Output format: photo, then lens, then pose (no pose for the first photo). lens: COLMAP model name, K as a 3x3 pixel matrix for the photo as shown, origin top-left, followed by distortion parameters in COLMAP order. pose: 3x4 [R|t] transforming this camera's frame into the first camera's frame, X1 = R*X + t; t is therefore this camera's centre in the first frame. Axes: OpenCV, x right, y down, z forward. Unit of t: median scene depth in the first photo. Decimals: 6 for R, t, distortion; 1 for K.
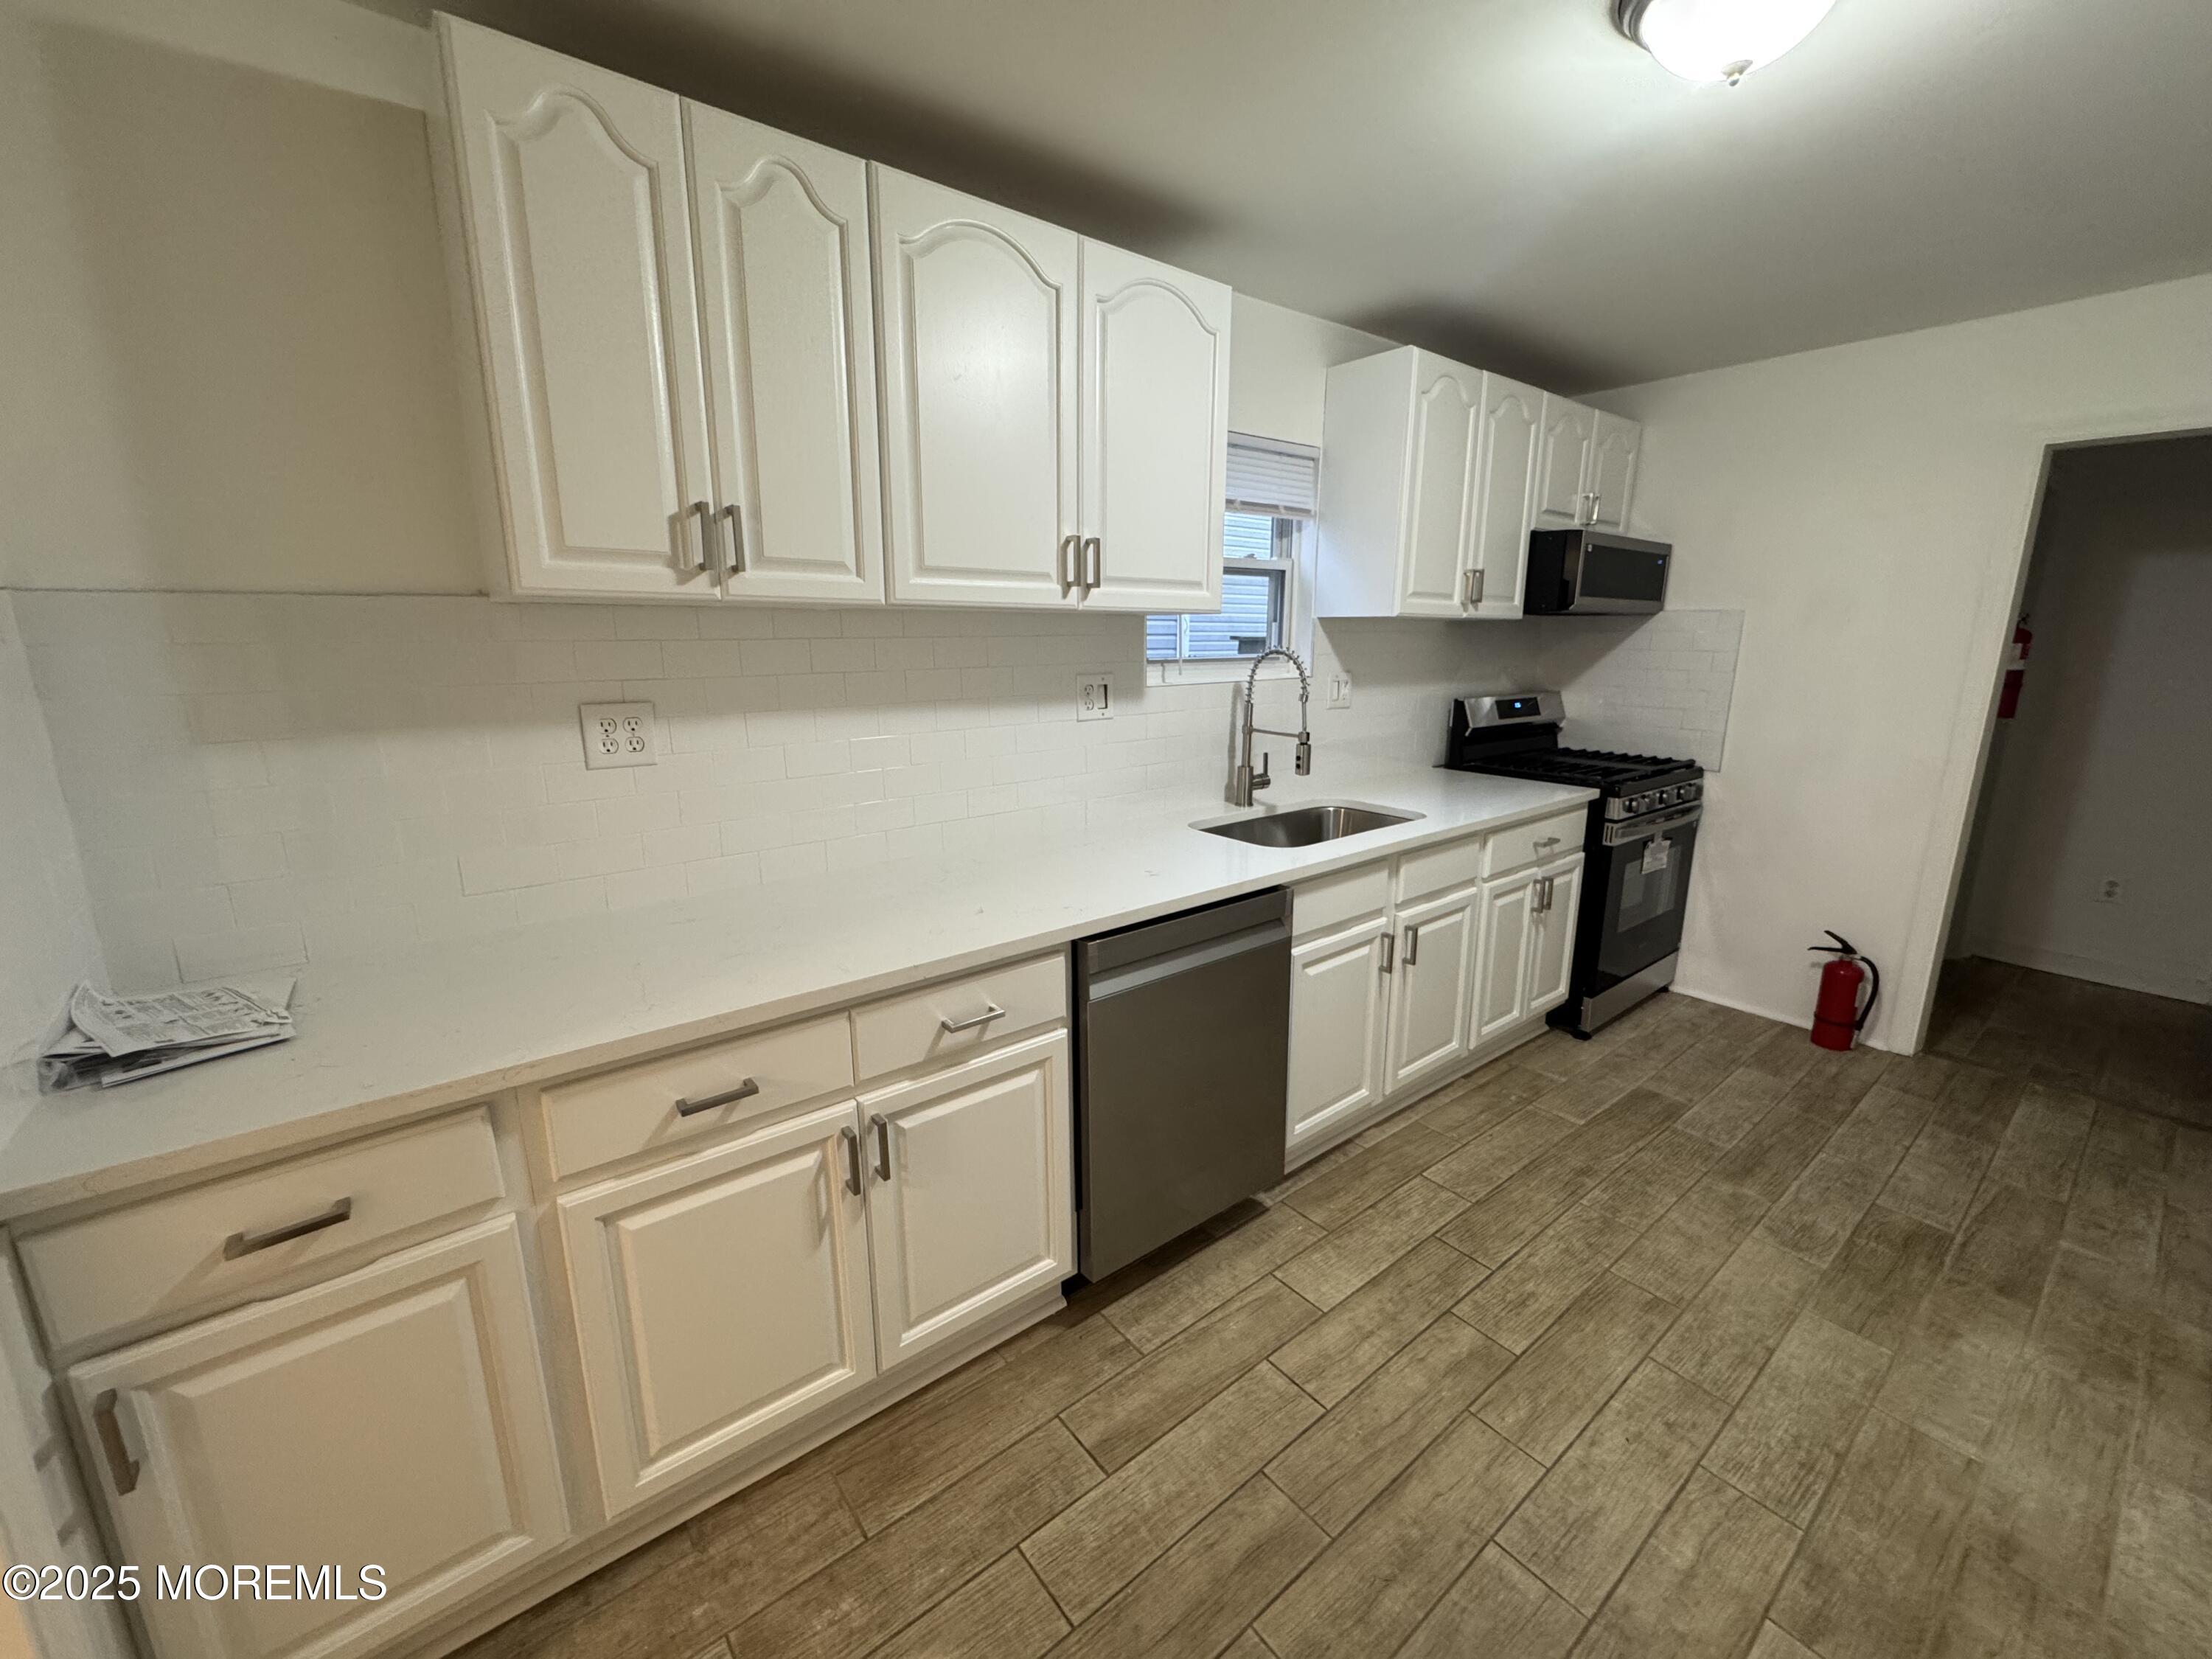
lens RADIAL K [[887.1, 0, 1098.5], [0, 887.1, 827.3], [0, 0, 1]] dist [-0.005285, 0.000547]
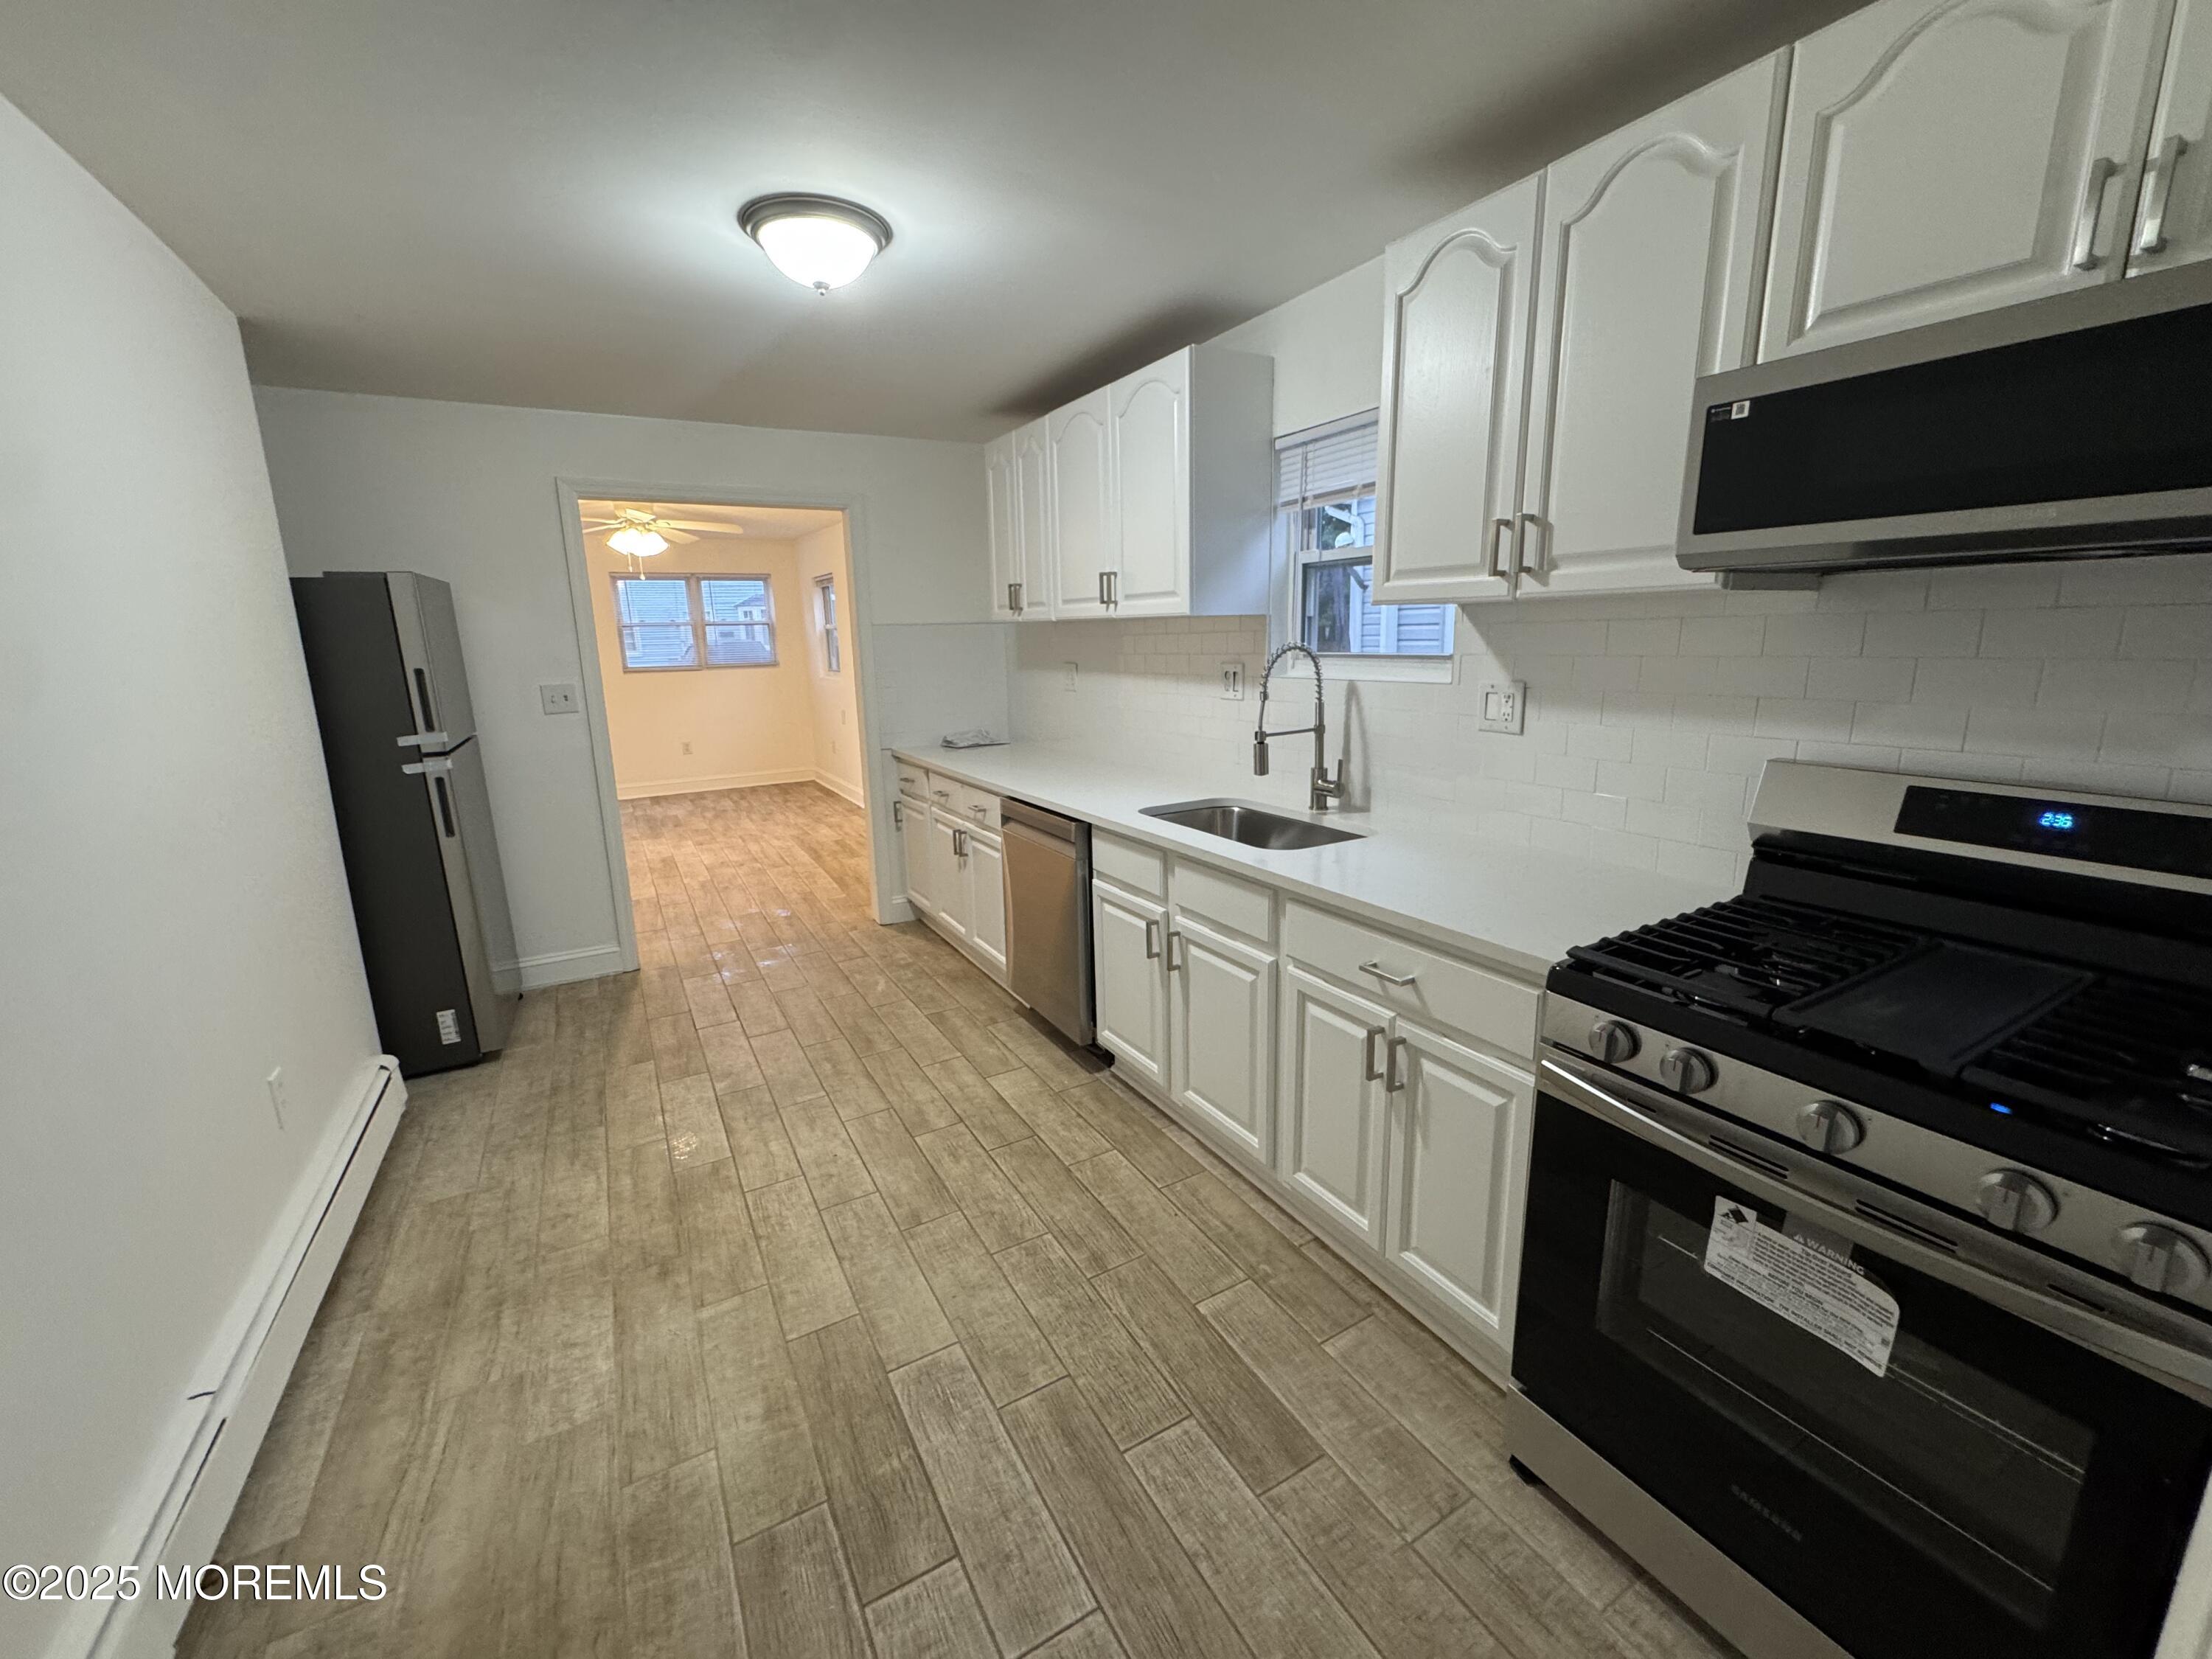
lens RADIAL K [[887.1, 0, 1103.0], [0, 887.1, 829.0], [0, 0, 1]] dist [-0.005285, 0.000547]
pose [[-0.144640, 0.217576, -0.965267, 1.518039], [-0.190882, 0.951066, 0.242978, -0.258871], [0.970898, 0.219397, -0.096030, 1.173800]]
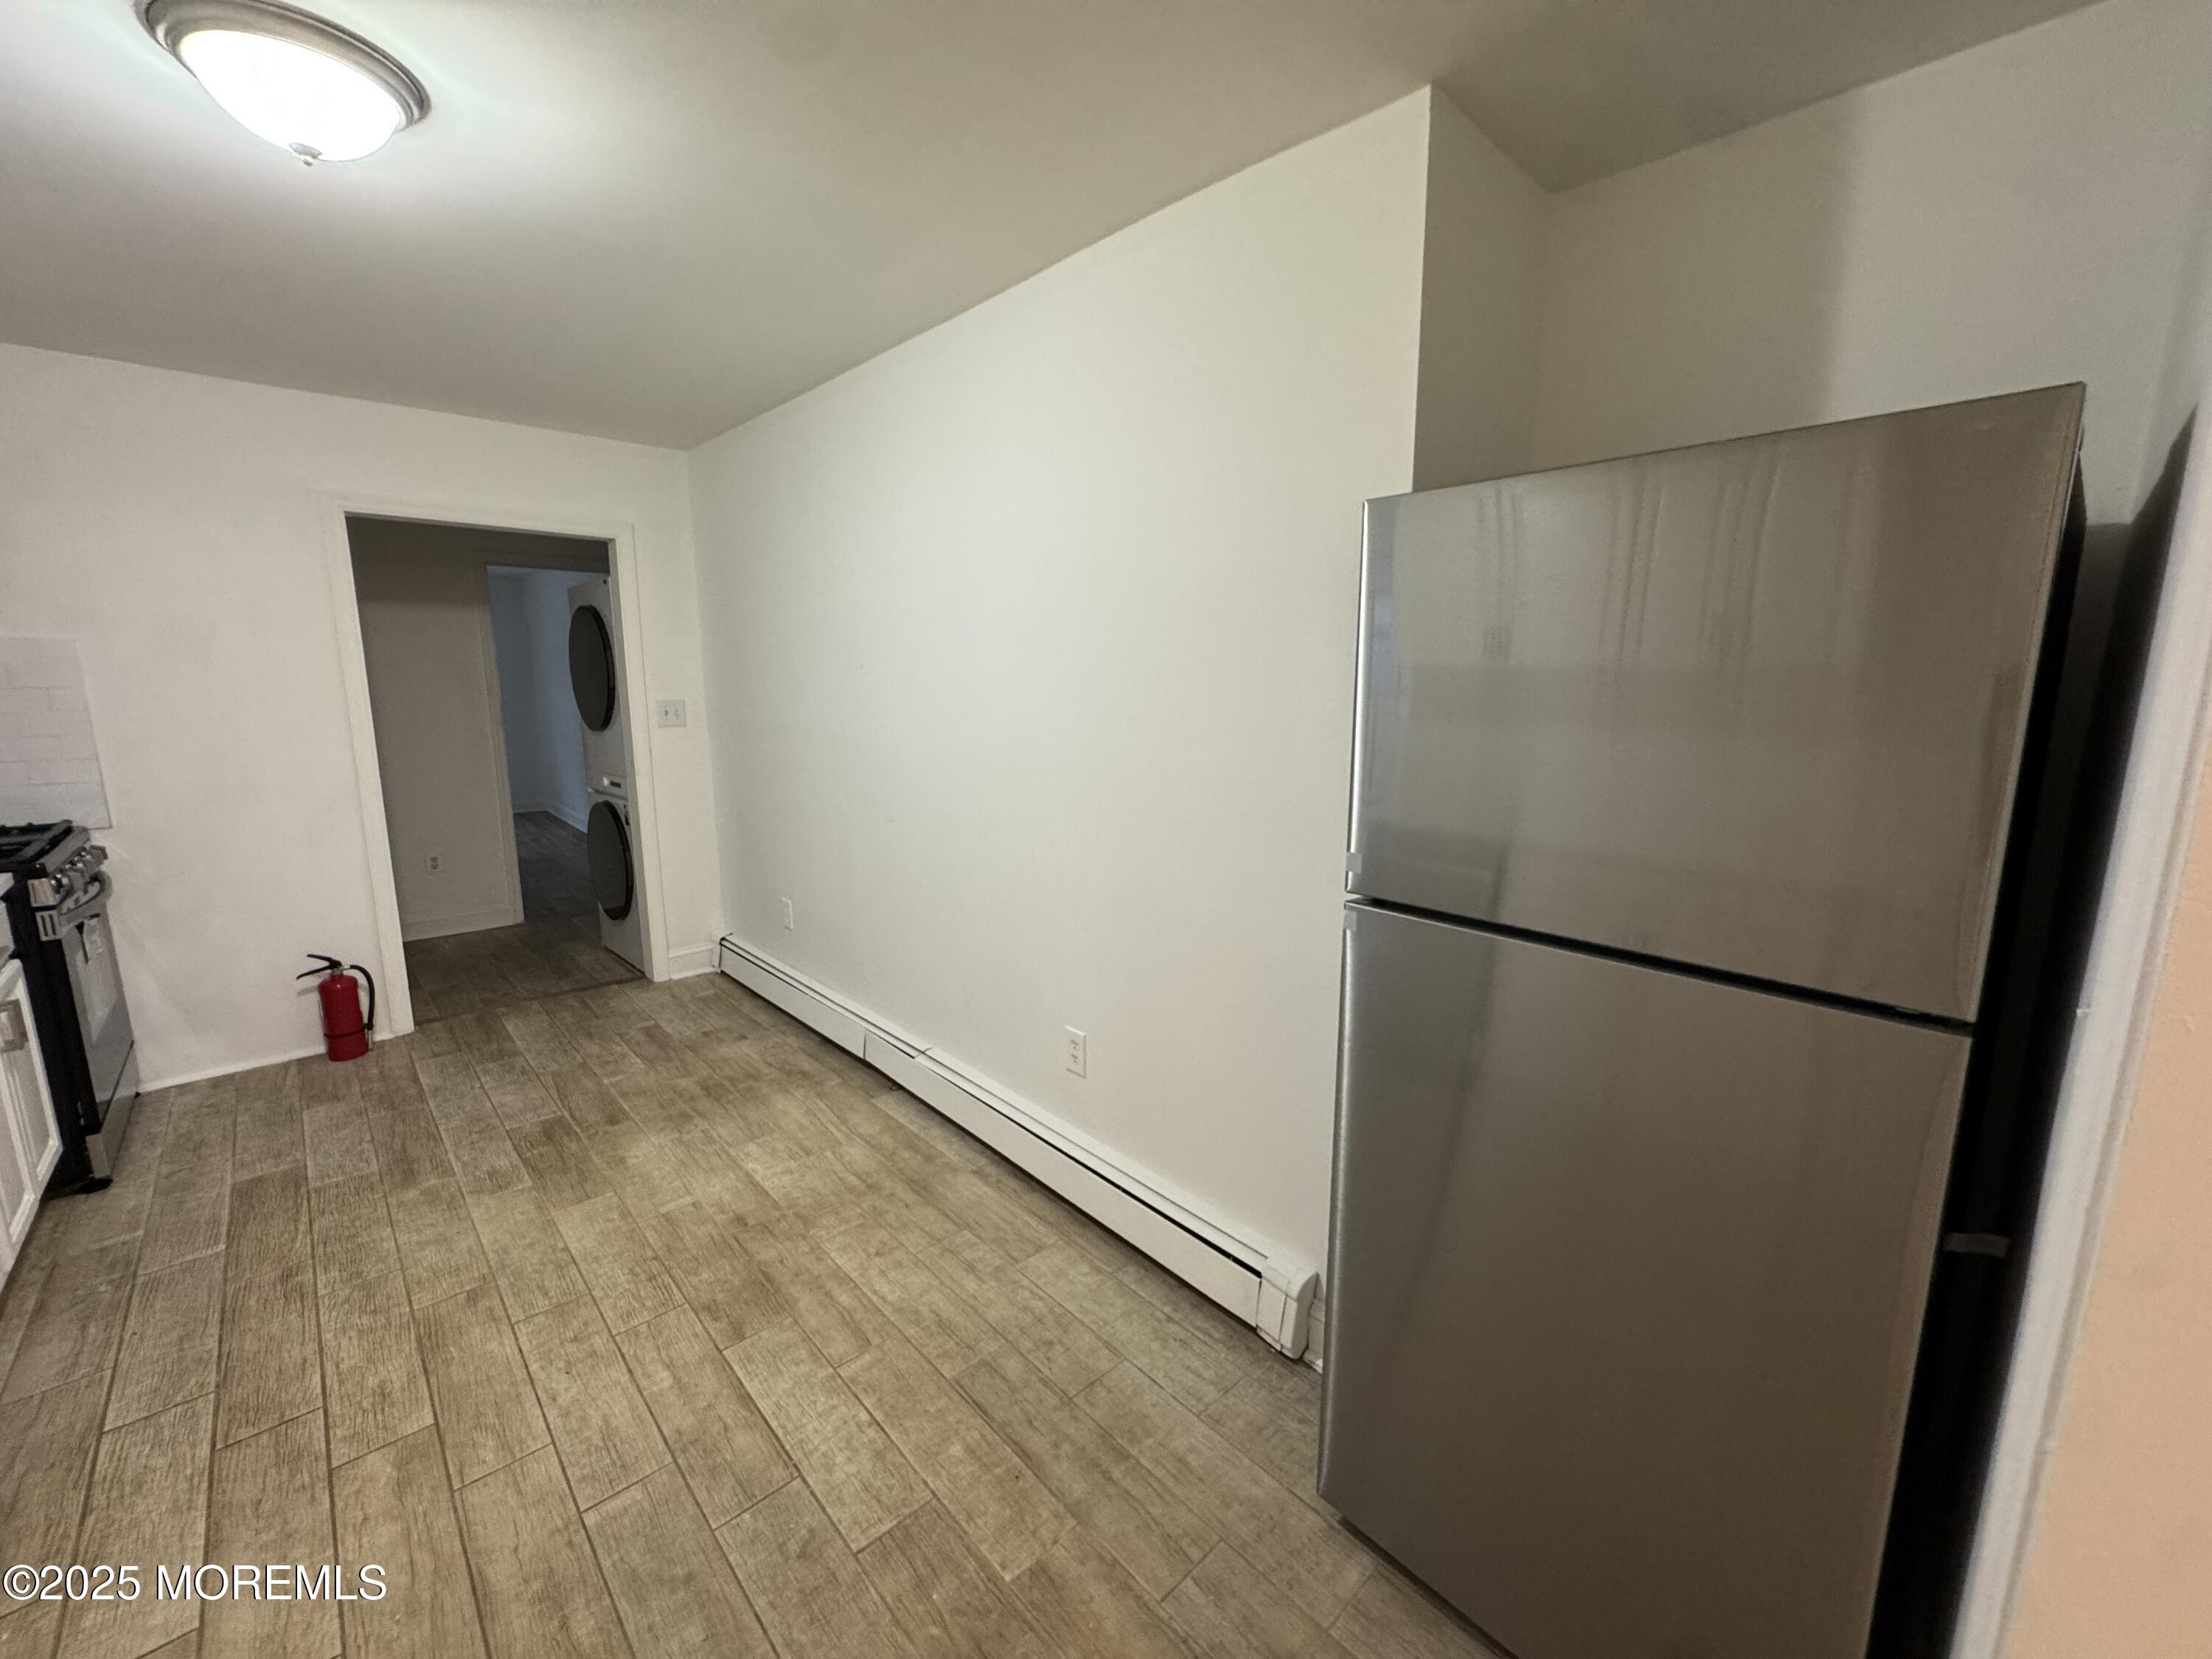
lens RADIAL K [[887.1, 0, 1106.4], [0, 887.1, 823.7], [0, 0, 1]] dist [-0.005285, 0.000547]
pose [[-0.088850, -0.175288, 0.980500, -0.360072], [0.212246, 0.958452, 0.190580, -0.042491], [-0.973169, 0.225040, -0.047954, 0.174014]]
